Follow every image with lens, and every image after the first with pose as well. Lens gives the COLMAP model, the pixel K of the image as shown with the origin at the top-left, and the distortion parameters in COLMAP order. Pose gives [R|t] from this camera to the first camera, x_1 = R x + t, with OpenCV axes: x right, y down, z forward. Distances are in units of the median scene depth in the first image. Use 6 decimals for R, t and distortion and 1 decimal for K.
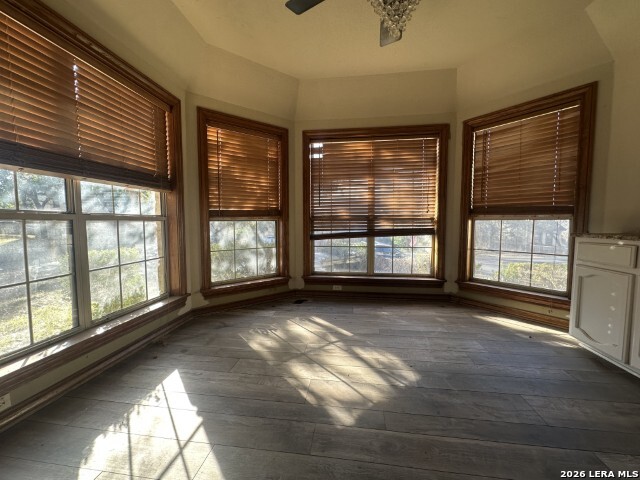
lens RADIAL K [[256.2, 0, 319.1], [0, 256.2, 238.4], [0, 0, 1]] dist [-0.000345, 0.000280]
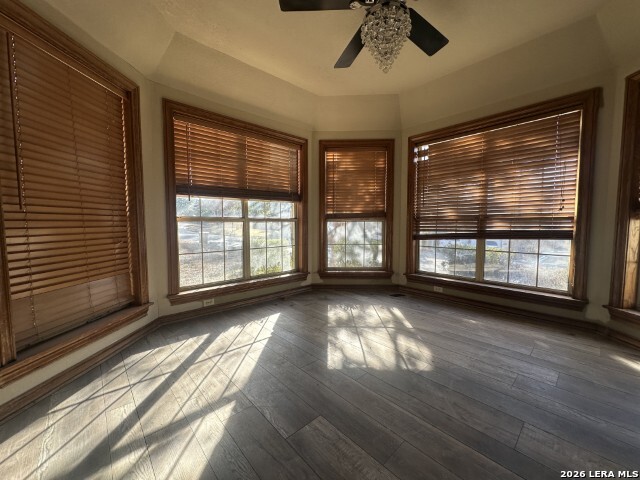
lens RADIAL K [[256.2, 0, 319.1], [0, 256.2, 238.4], [0, 0, 1]] dist [-0.000345, 0.000280]
pose [[0.765210, 0.040105, -0.642530, 0.365057], [-0.040100, 0.999089, 0.014603, 0.001738], [0.642531, 0.014591, 0.766121, -0.056462]]
